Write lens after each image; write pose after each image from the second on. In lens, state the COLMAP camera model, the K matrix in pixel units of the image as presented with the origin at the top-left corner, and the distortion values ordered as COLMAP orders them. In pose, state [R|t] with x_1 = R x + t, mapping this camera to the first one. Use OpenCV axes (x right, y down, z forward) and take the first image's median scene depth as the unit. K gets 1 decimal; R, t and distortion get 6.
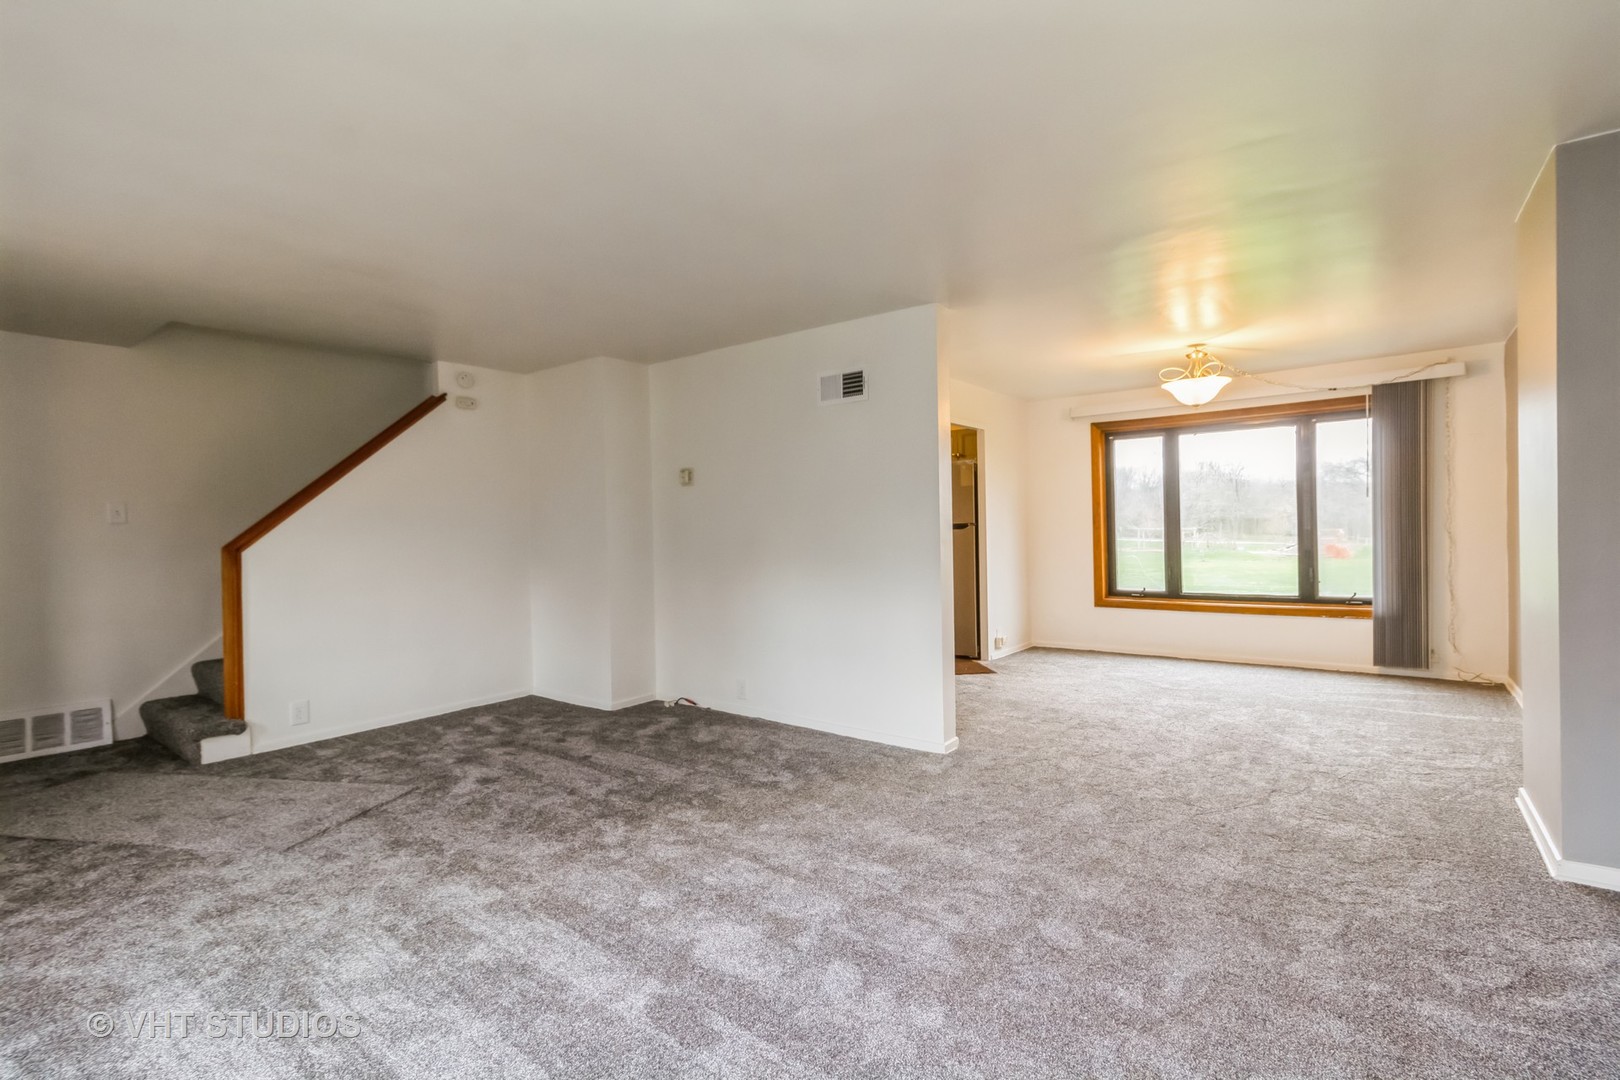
lens RADIAL K [[761.0, 0, 811.8], [0, 761.0, 521.4], [0, 0, 1]] dist [0.012154, 0.000190]
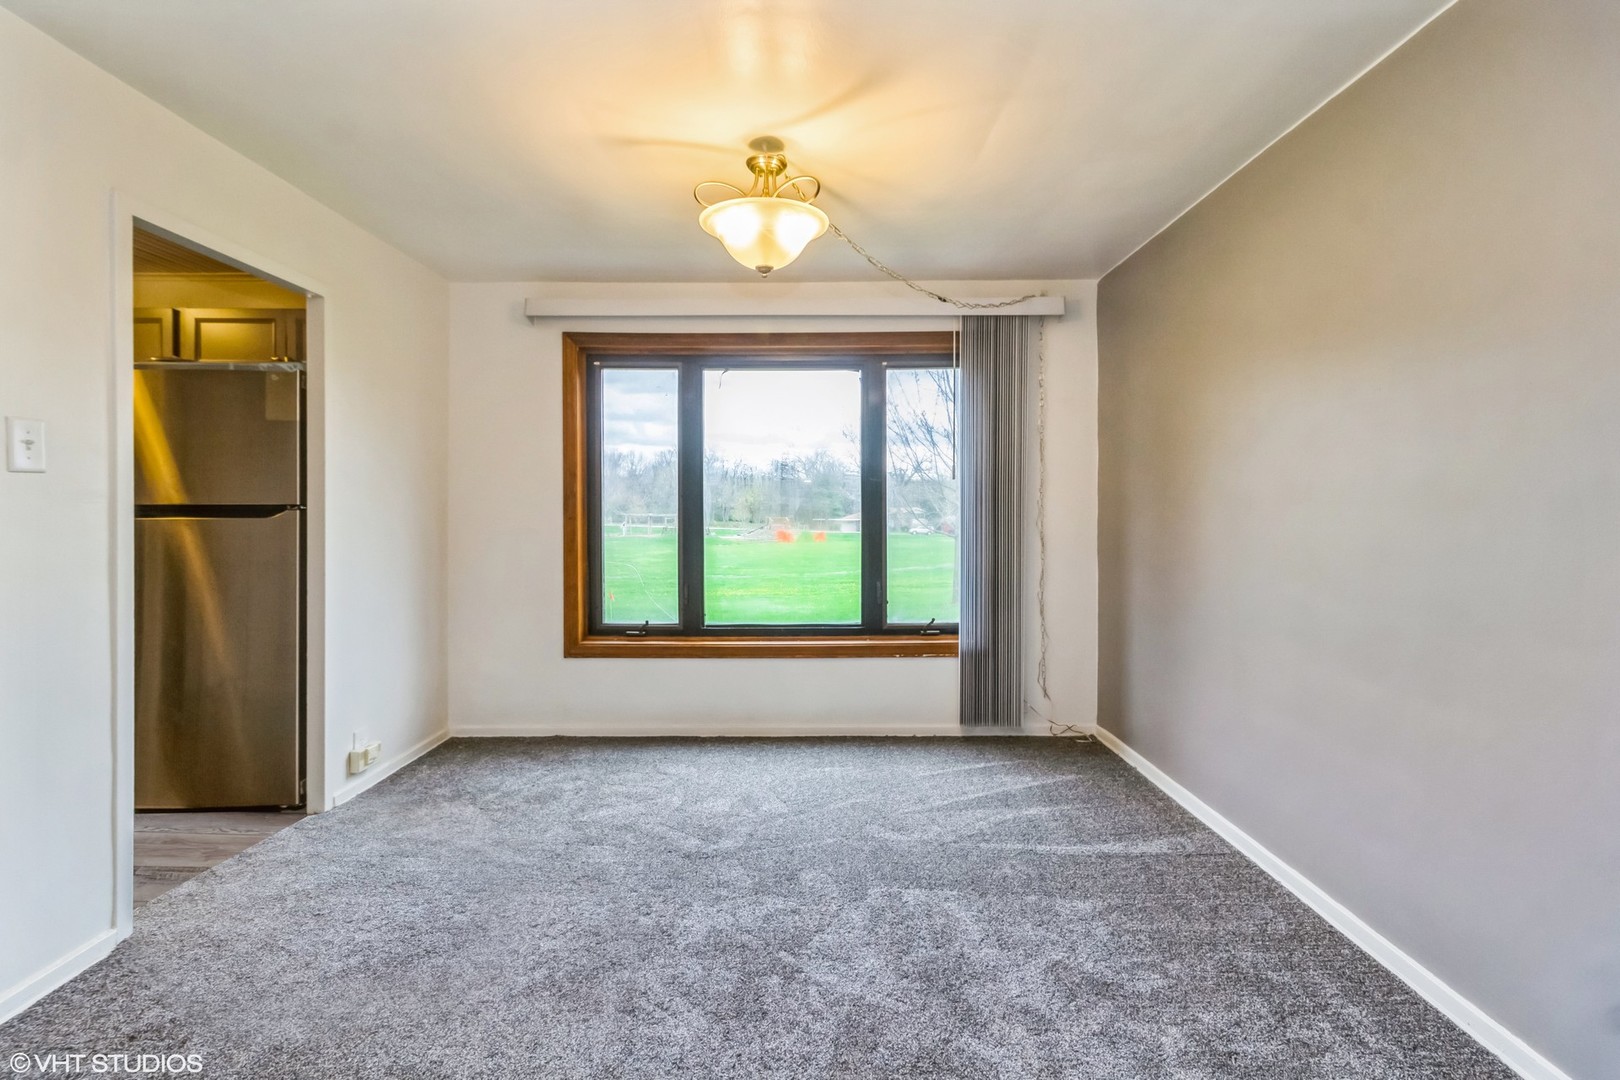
lens RADIAL K [[761.0, 0, 811.8], [0, 761.0, 521.4], [0, 0, 1]] dist [0.012154, 0.000190]
pose [[0.798927, 0.007357, 0.601383, 0.199967], [-0.019440, 0.999719, 0.013596, -0.000233], [-0.601114, -0.022553, 0.798845, 0.497107]]
